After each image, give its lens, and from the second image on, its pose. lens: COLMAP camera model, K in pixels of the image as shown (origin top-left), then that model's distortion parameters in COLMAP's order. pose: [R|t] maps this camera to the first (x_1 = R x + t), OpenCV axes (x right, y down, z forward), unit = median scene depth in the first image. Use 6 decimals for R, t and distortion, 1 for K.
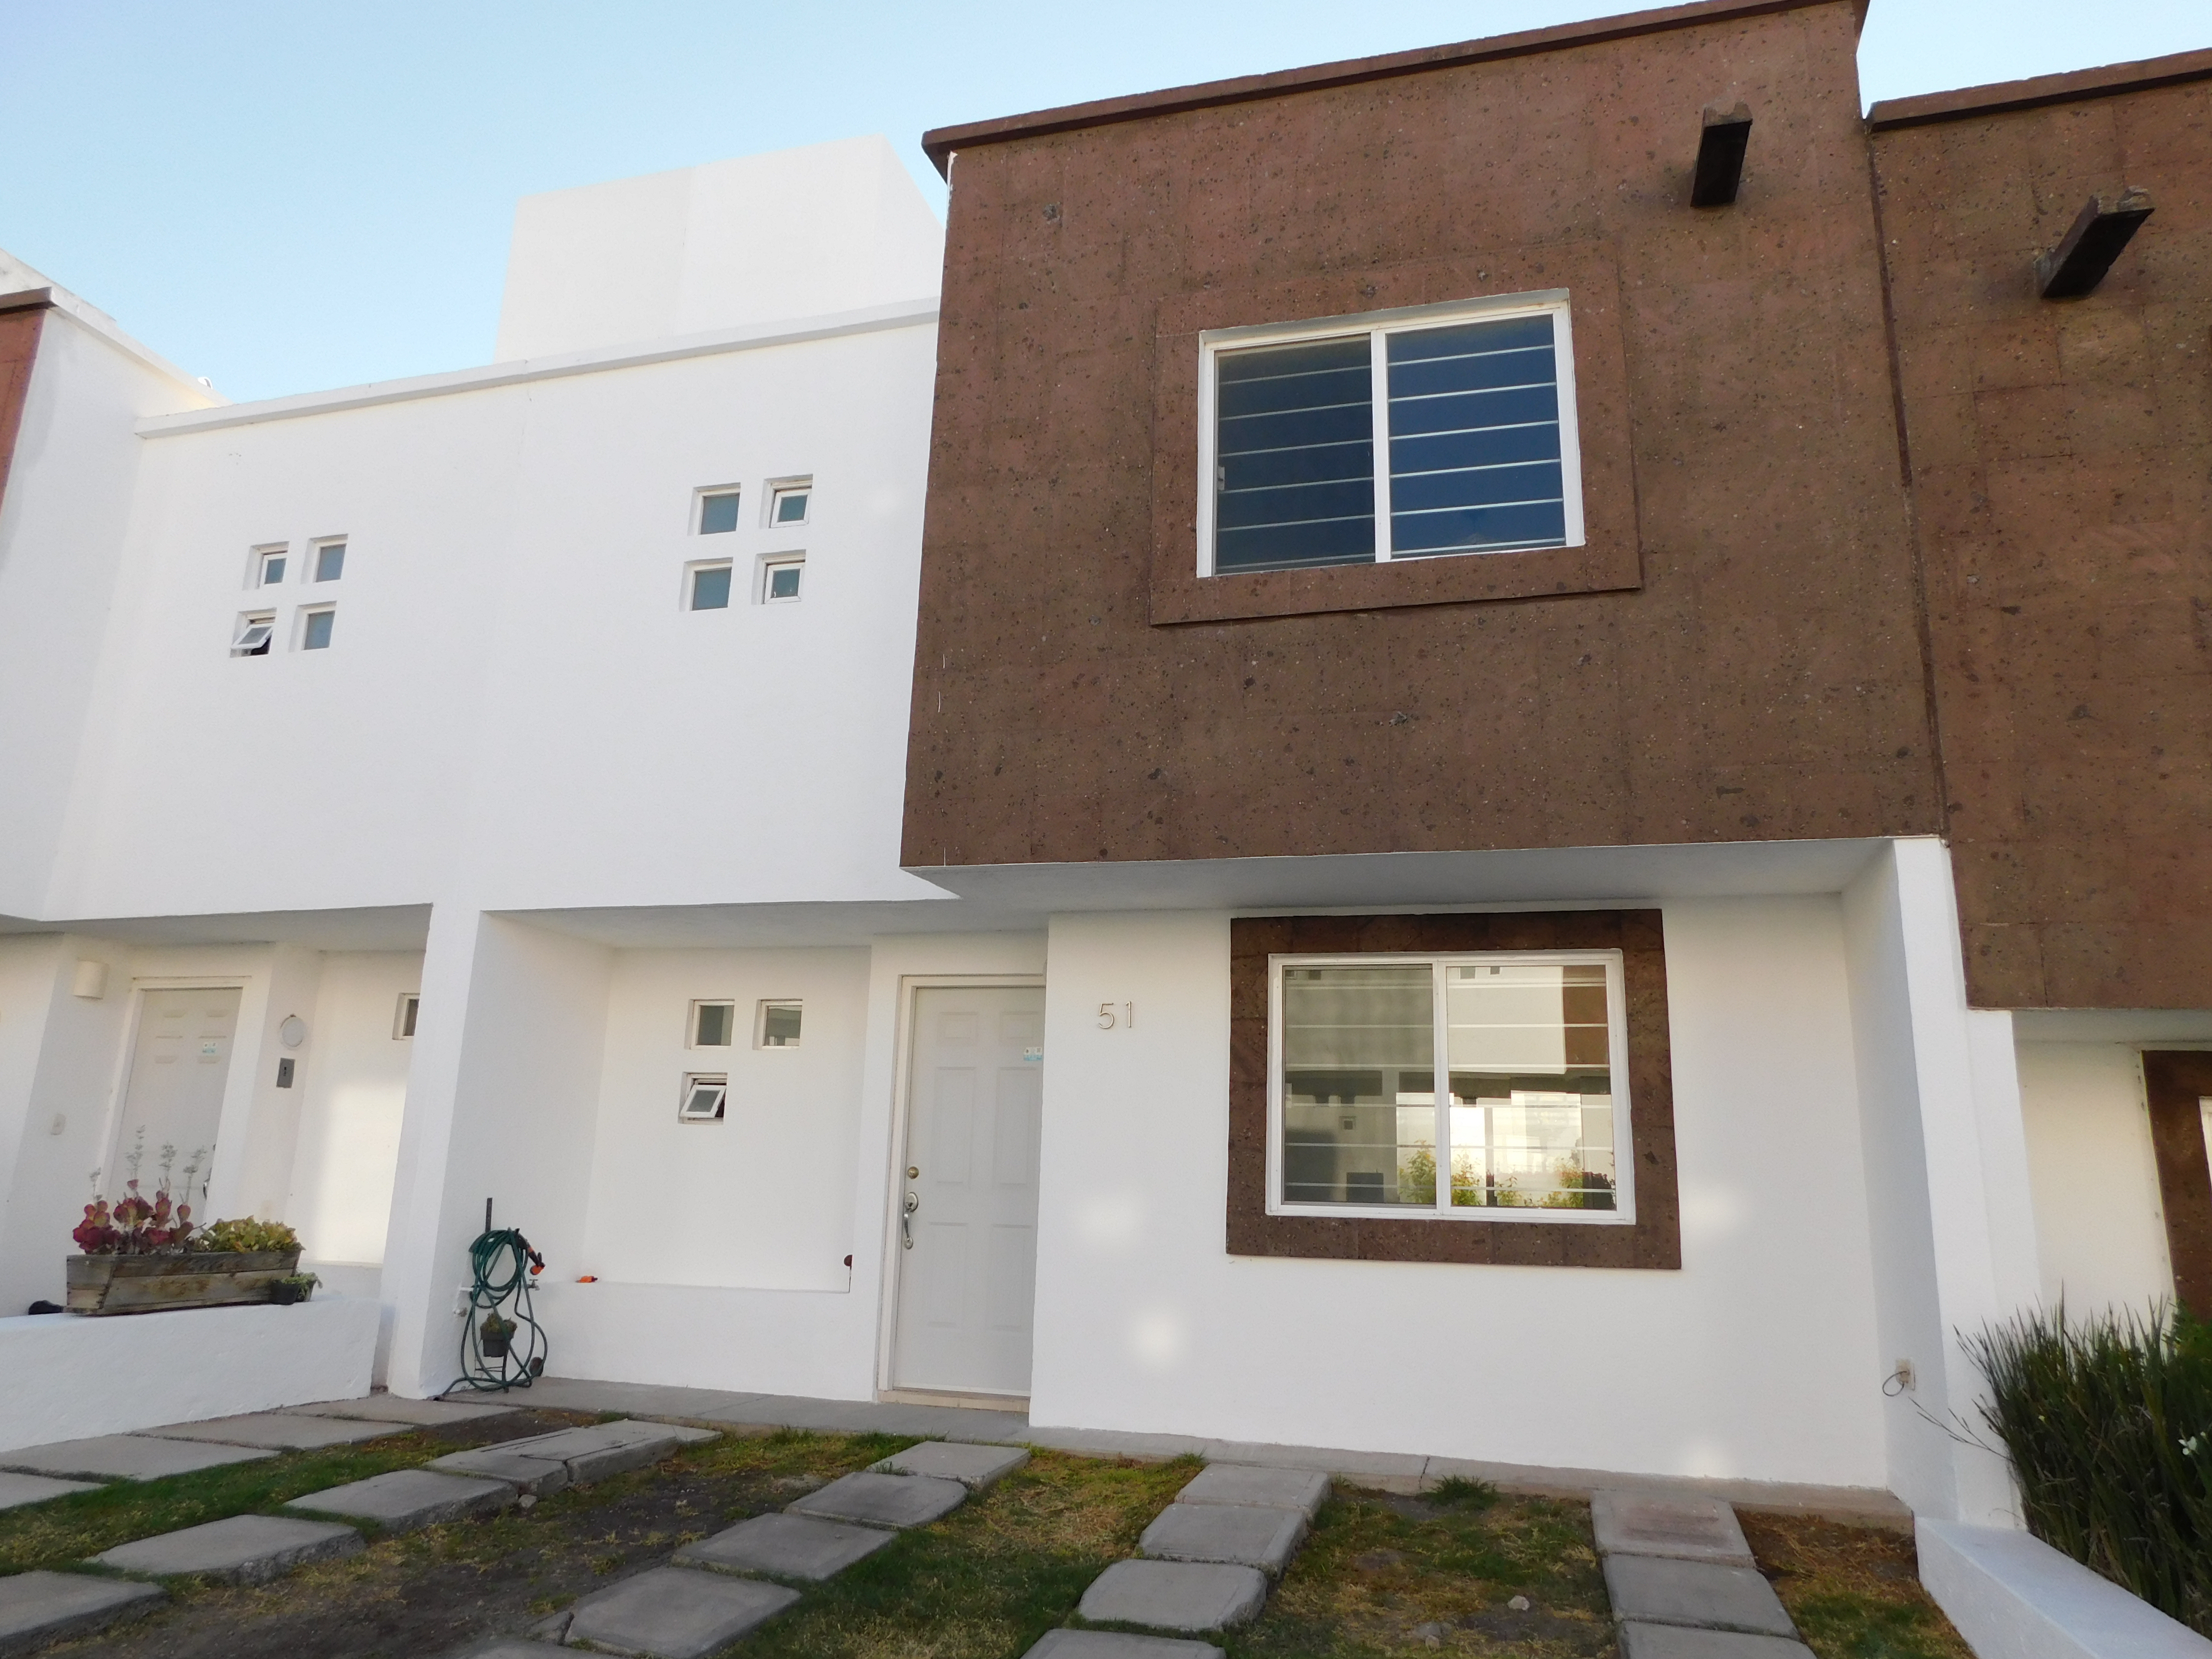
lens RADIAL K [[1476.6, 0, 1100.9], [0, 1476.6, 822.8], [0, 0, 1]] dist [-0.038565, 0.046715]
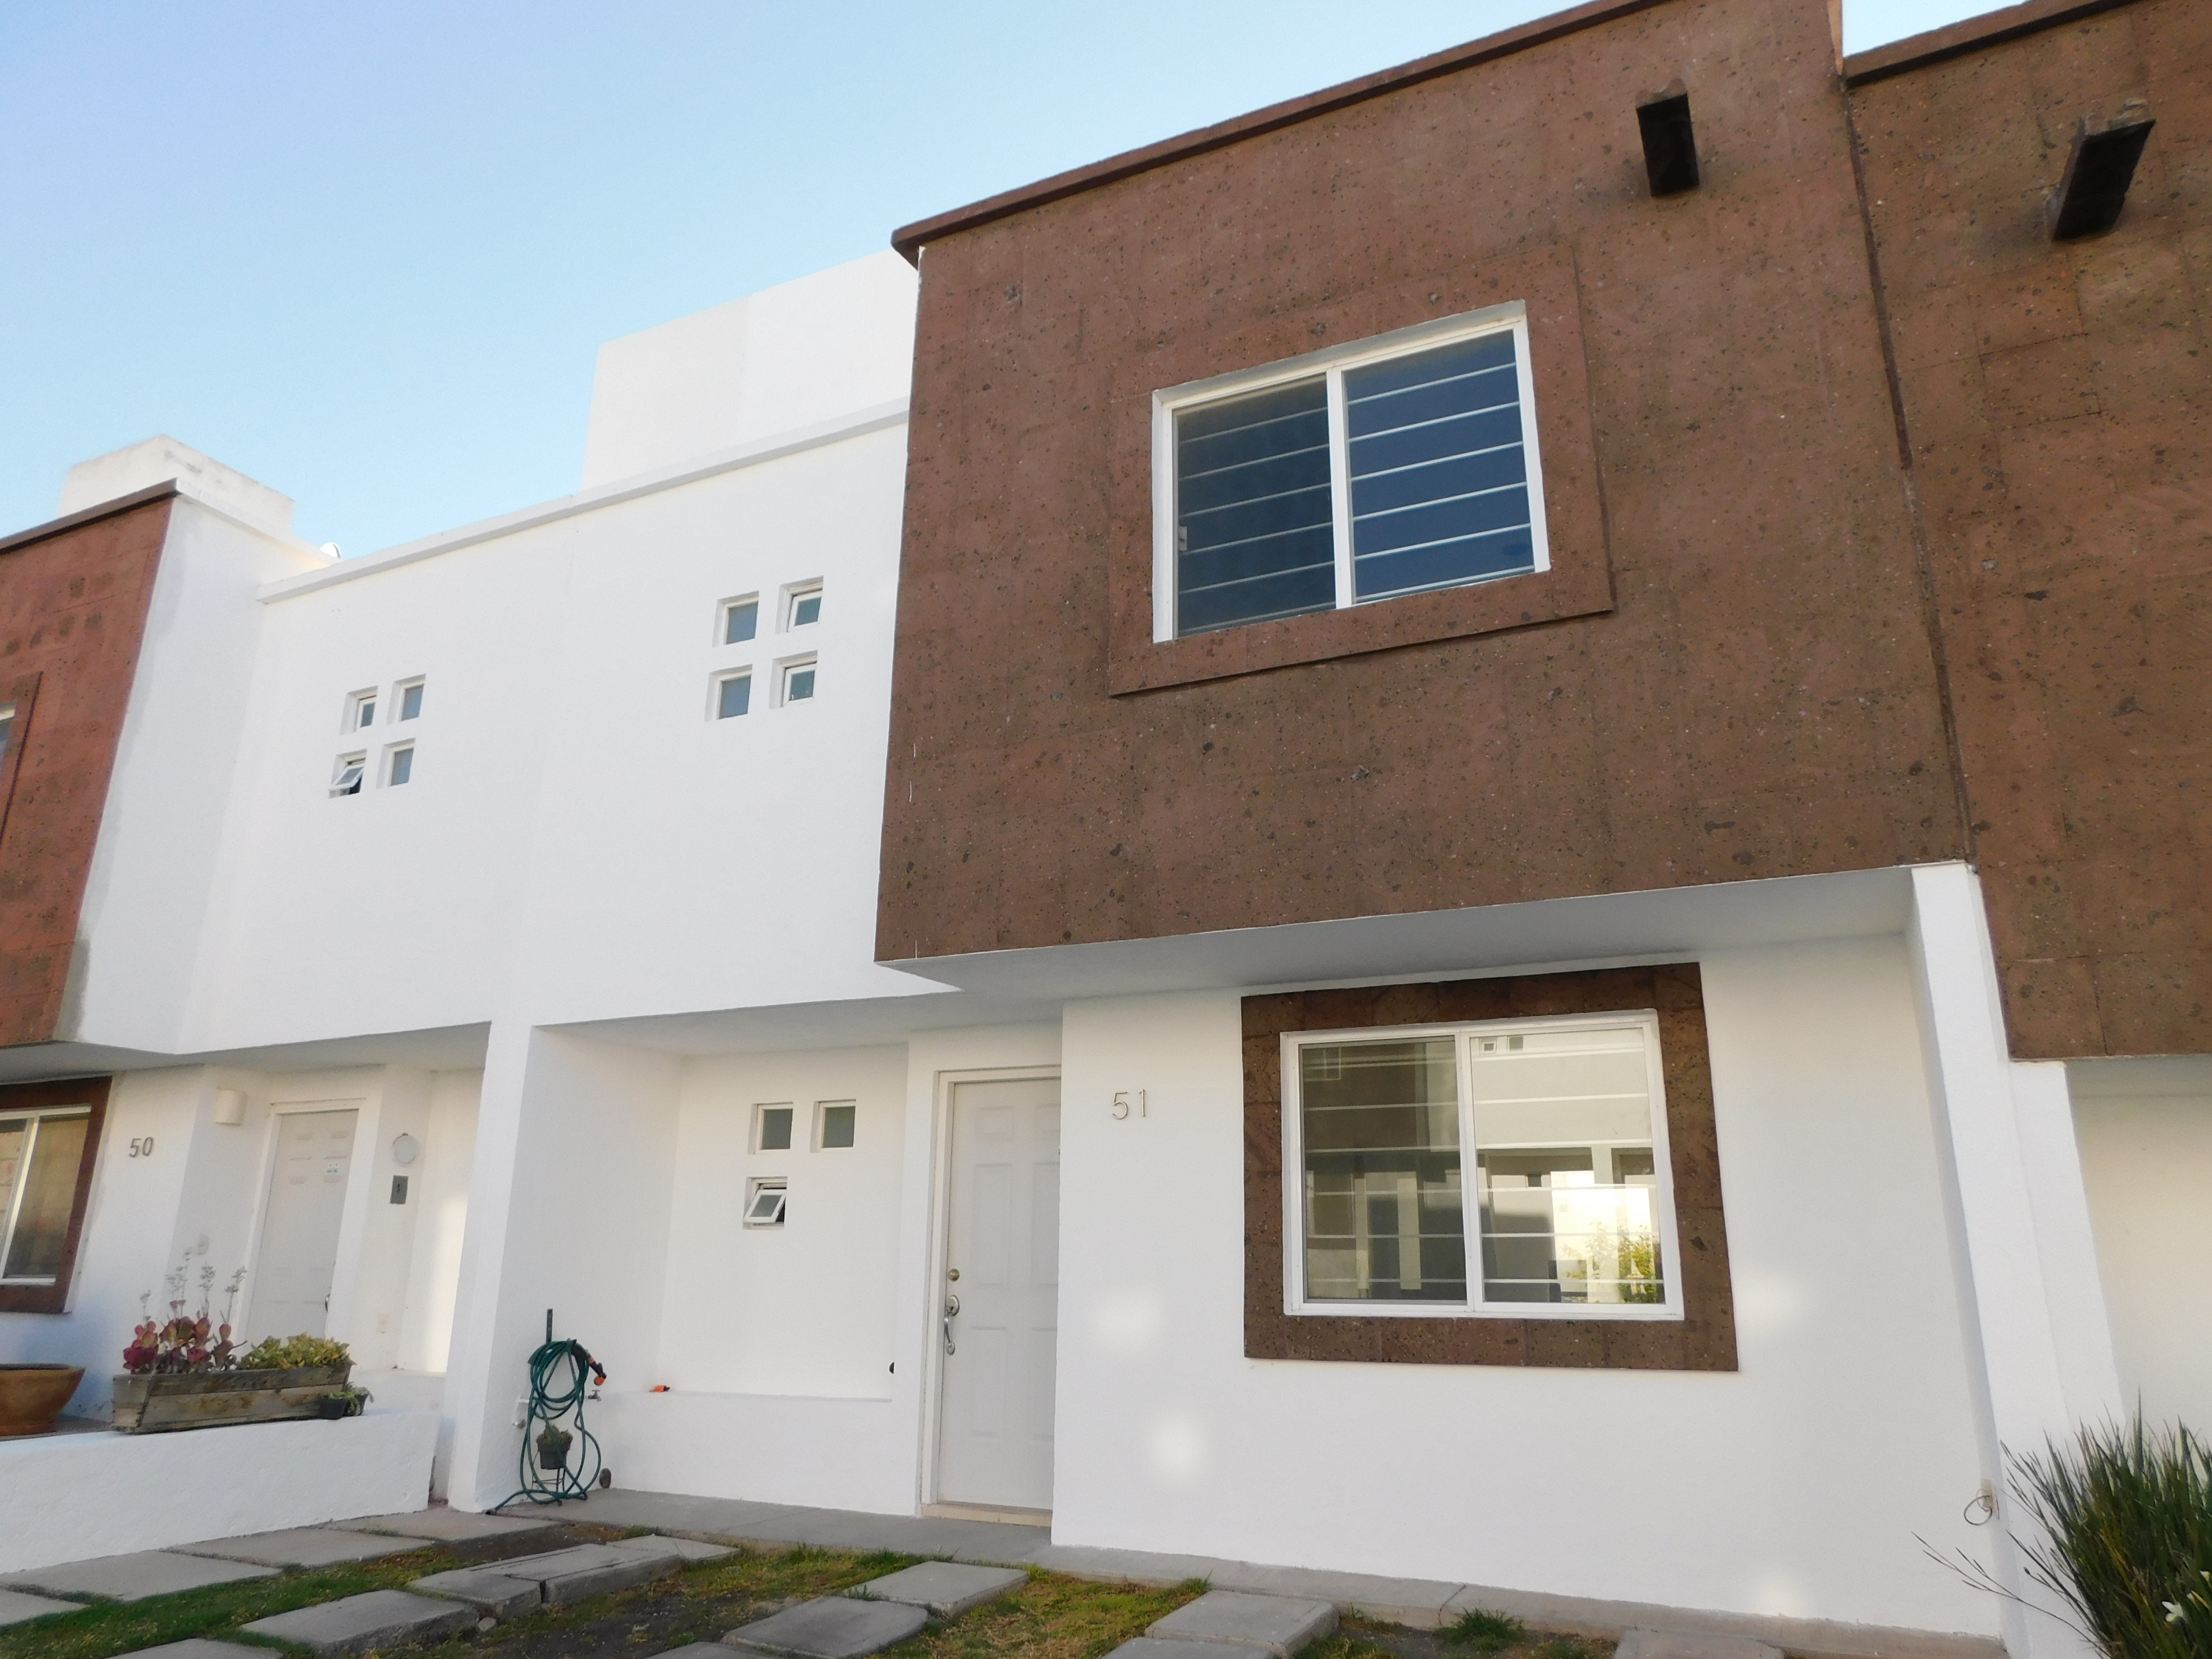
lens RADIAL K [[1474.8, 0, 1106.0], [0, 1474.8, 829.5], [0, 0, 1]] dist [-0.043816, 0.054194]
pose [[0.985107, -0.068835, -0.157562, 0.176977], [0.060266, 0.996464, -0.058538, 0.008766], [0.161035, 0.048170, 0.985772, 0.056194]]
